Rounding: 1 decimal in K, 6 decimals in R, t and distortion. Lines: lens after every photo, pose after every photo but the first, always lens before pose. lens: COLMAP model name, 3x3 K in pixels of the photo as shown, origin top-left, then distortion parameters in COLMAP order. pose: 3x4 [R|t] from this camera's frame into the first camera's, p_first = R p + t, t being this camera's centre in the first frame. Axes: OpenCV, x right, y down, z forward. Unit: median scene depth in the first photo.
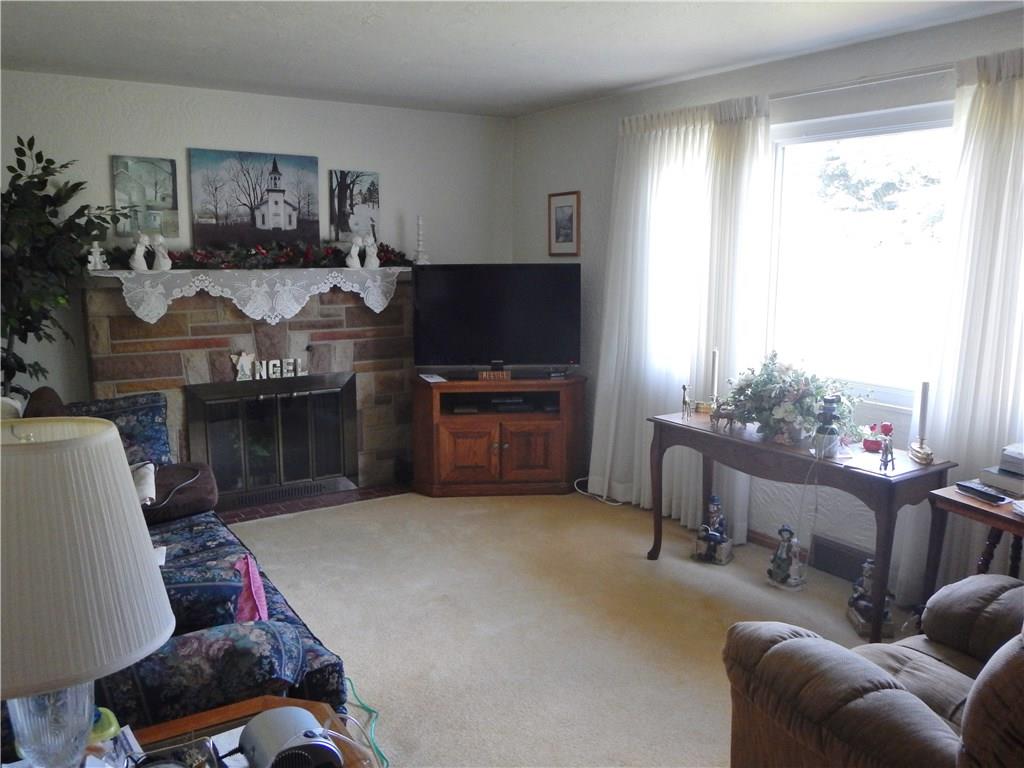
lens RADIAL K [[837.2, 0, 511.7], [0, 837.2, 383.7], [0, 0, 1]] dist [-0.011455, -0.004936]
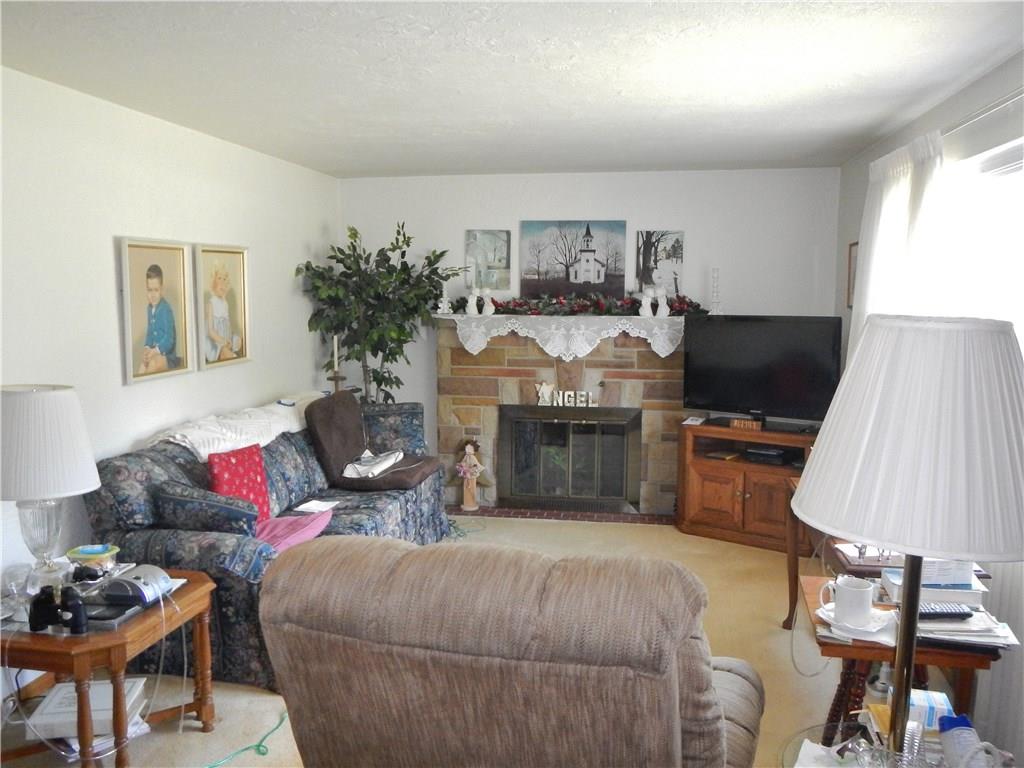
lens RADIAL K [[837.2, 0, 511.5], [0, 837.2, 384.1], [0, 0, 1]] dist [-0.011455, -0.004936]
pose [[0.730401, 0.076644, -0.678705, 0.463974], [-0.111418, 0.993744, -0.007684, -0.019651], [0.673870, 0.081232, 0.734371, 0.061320]]
